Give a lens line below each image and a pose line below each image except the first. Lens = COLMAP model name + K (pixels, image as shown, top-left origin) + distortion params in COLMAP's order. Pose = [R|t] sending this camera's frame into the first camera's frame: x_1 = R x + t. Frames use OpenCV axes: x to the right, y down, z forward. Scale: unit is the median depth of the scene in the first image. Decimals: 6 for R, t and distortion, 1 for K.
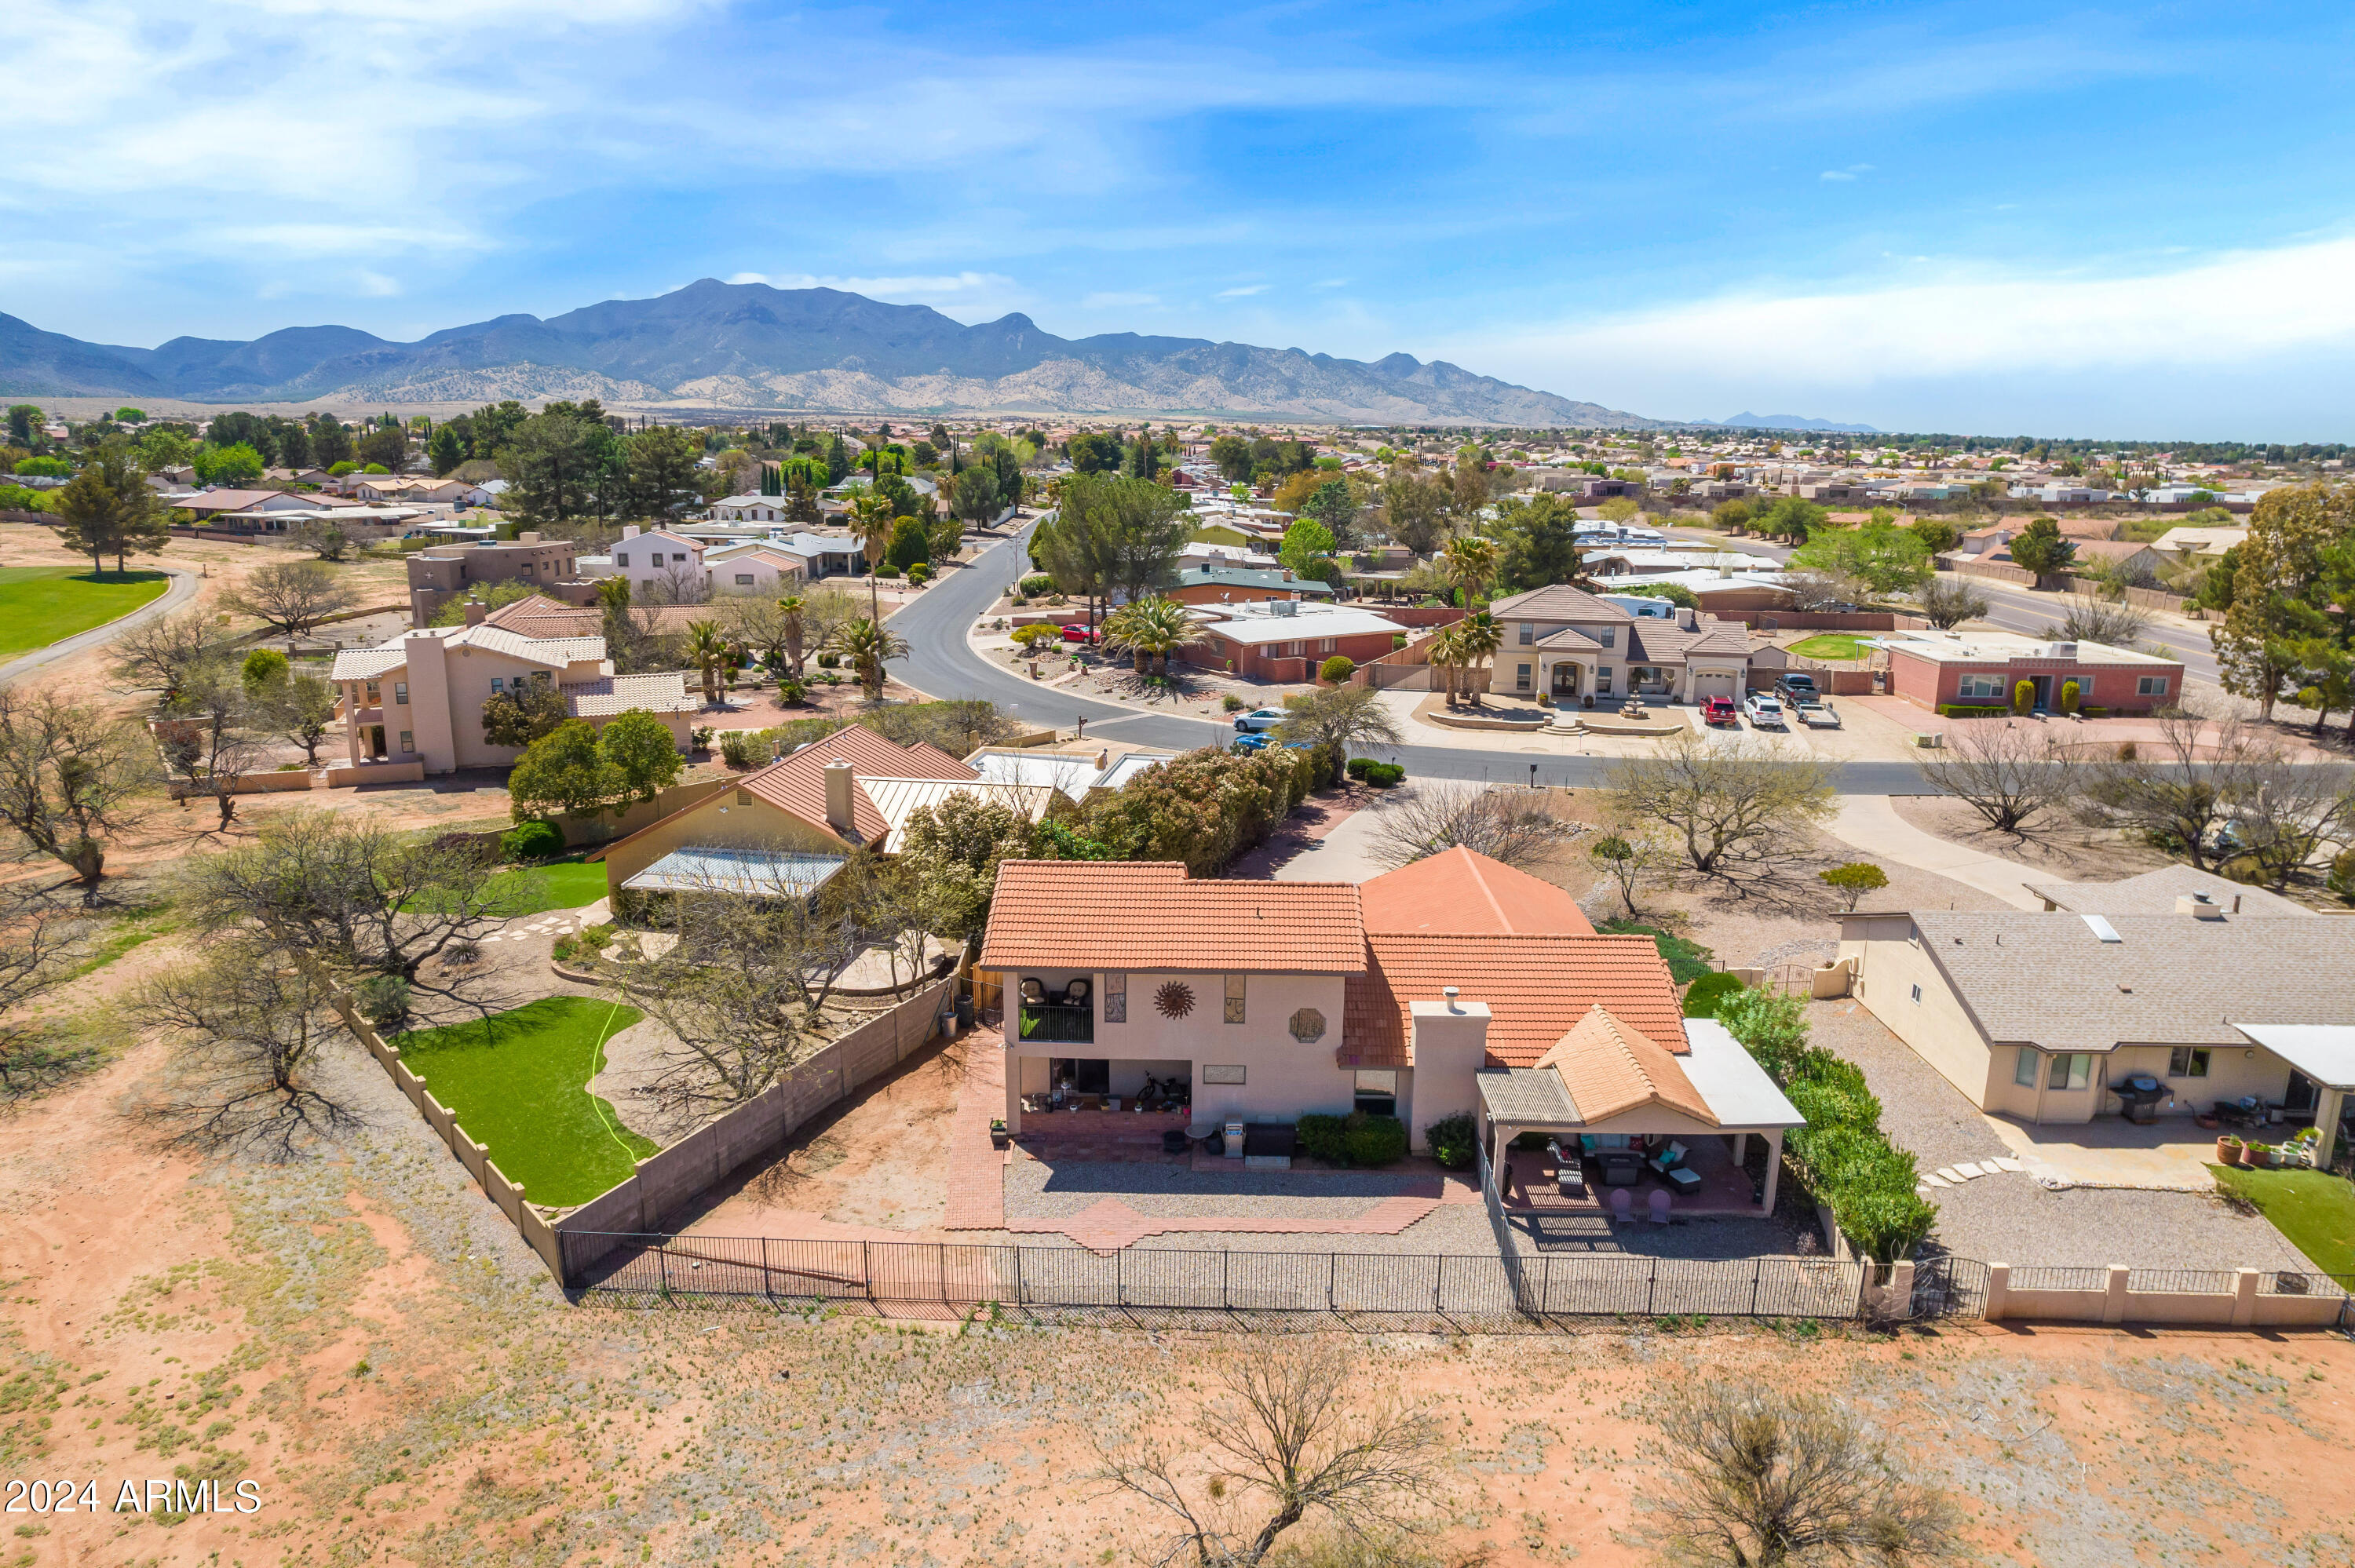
lens RADIAL K [[1507.2, 0, 1180.0], [0, 1507.2, 787.3], [0, 0, 1]] dist [-0.072335, 0.064164]
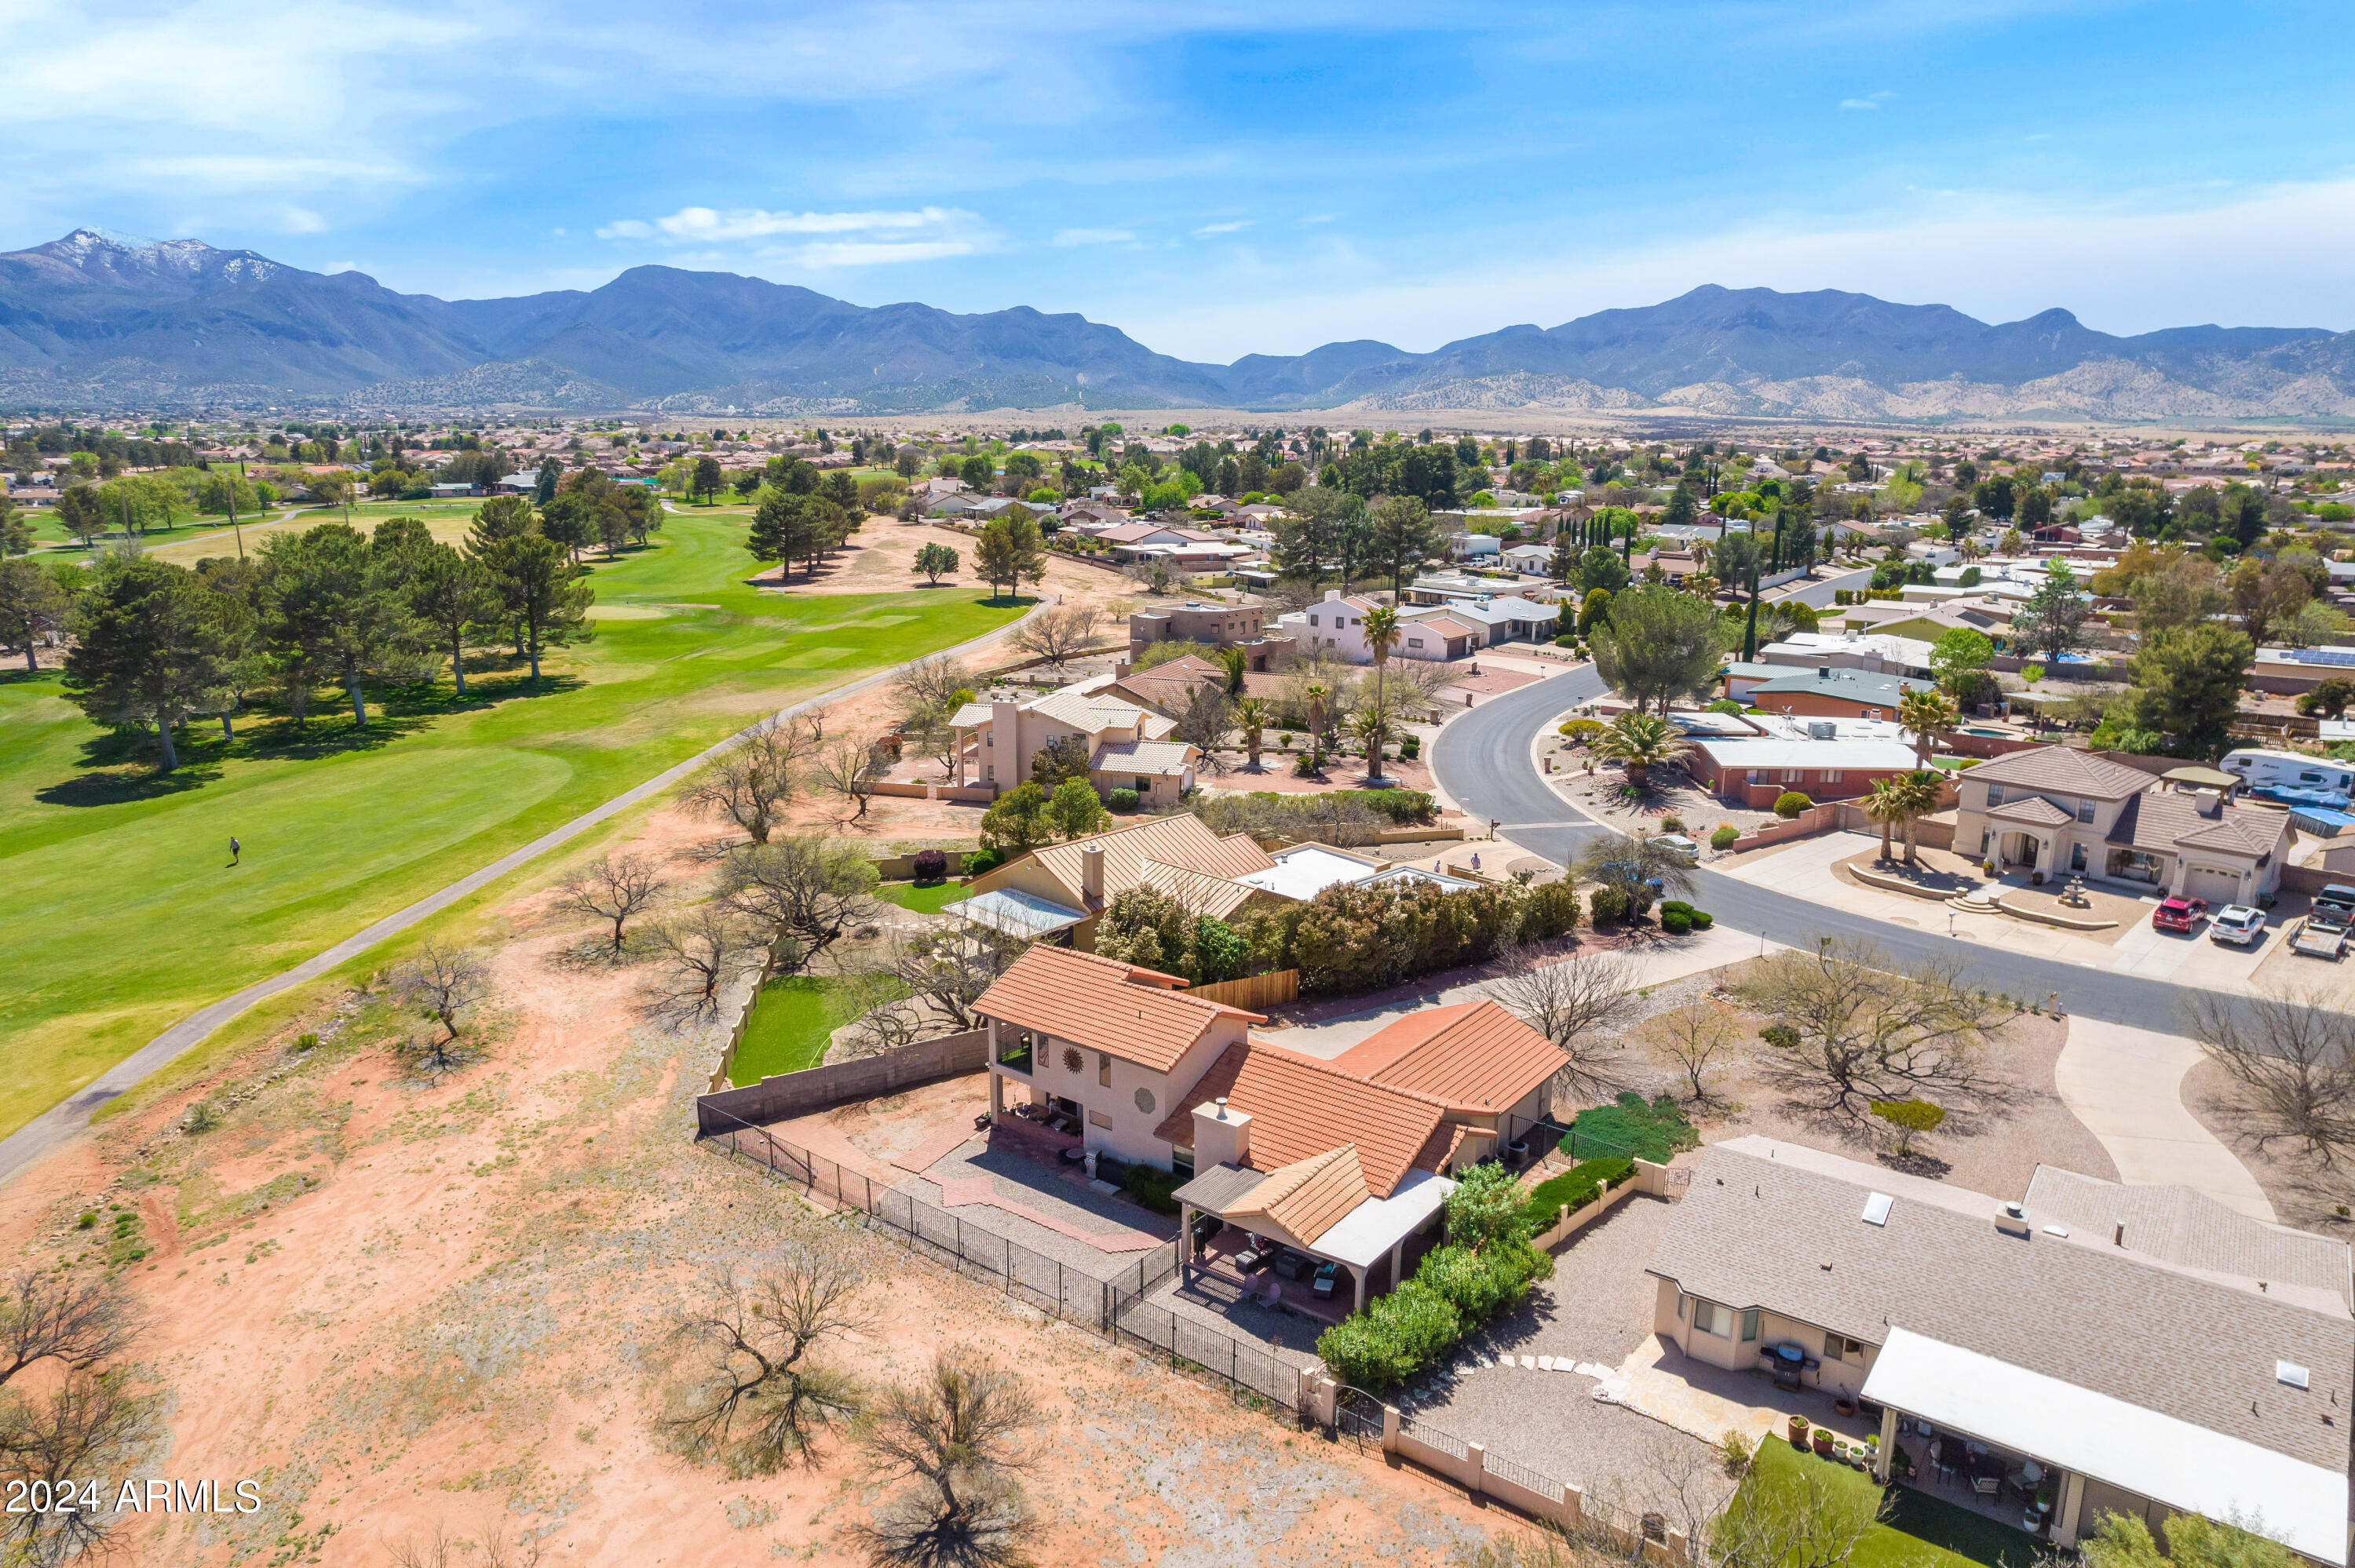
lens RADIAL K [[1507.2, 0, 1180.0], [0, 1507.2, 787.3], [0, 0, 1]] dist [-0.072335, 0.064164]
pose [[0.812101, 0.131553, -0.568495, 0.262953], [-0.133382, 0.990312, 0.038626, -0.057459], [0.568068, 0.044459, 0.821780, -0.045045]]
